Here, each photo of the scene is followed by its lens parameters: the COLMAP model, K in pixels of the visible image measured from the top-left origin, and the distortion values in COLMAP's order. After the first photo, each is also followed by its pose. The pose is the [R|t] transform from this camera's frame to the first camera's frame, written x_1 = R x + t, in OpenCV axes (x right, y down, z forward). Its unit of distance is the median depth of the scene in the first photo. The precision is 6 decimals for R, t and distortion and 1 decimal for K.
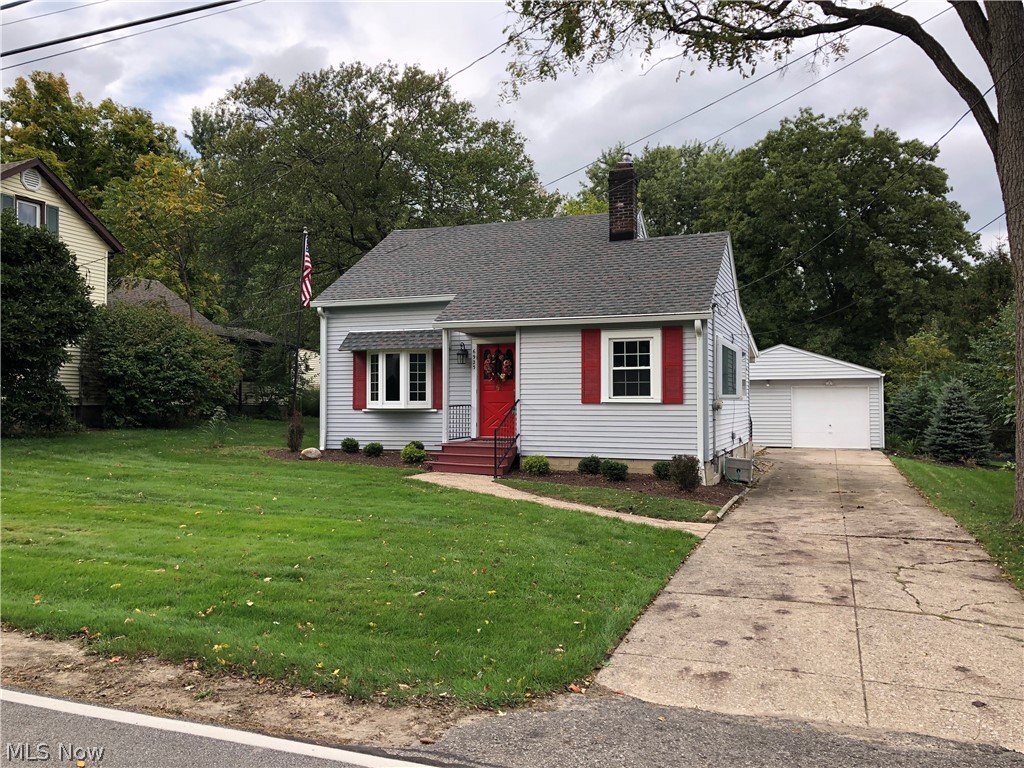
lens RADIAL K [[838.9, 0, 508.9], [0, 838.9, 369.7], [0, 0, 1]] dist [0.047816, -0.058689]
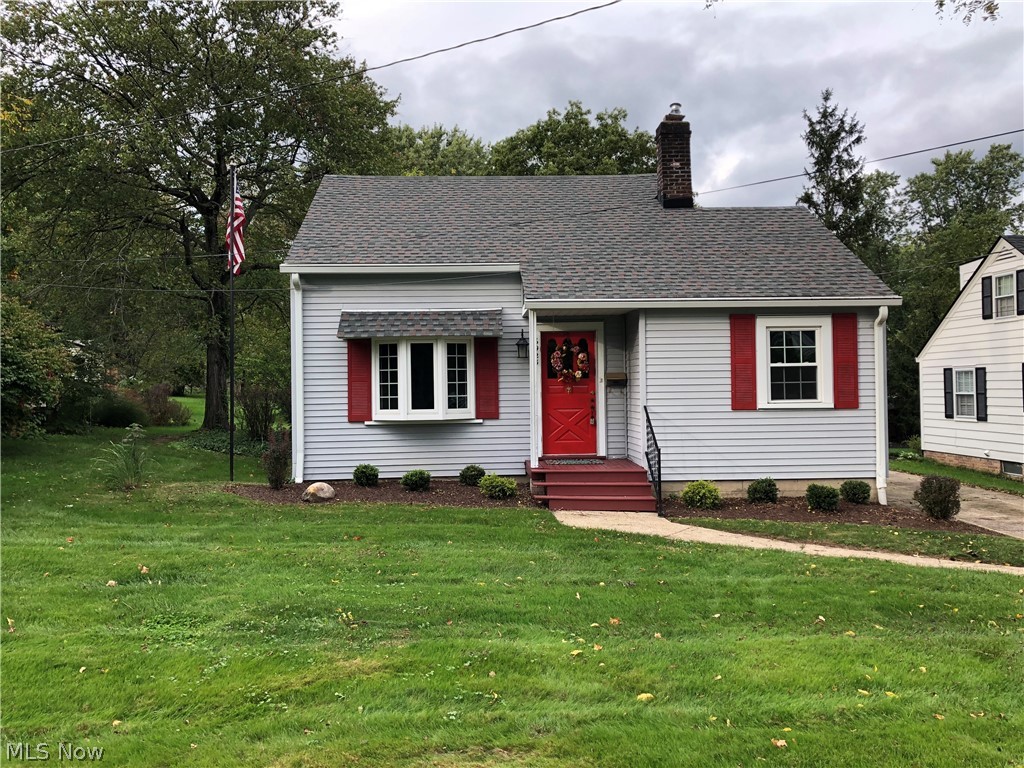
lens RADIAL K [[838.9, 0, 508.9], [0, 838.9, 369.7], [0, 0, 1]] dist [0.047816, -0.058689]
pose [[0.915824, -0.002477, 0.401572, -0.358805], [-0.002089, 0.999938, 0.010933, -0.004465], [-0.401574, -0.010852, 0.915762, 0.320525]]
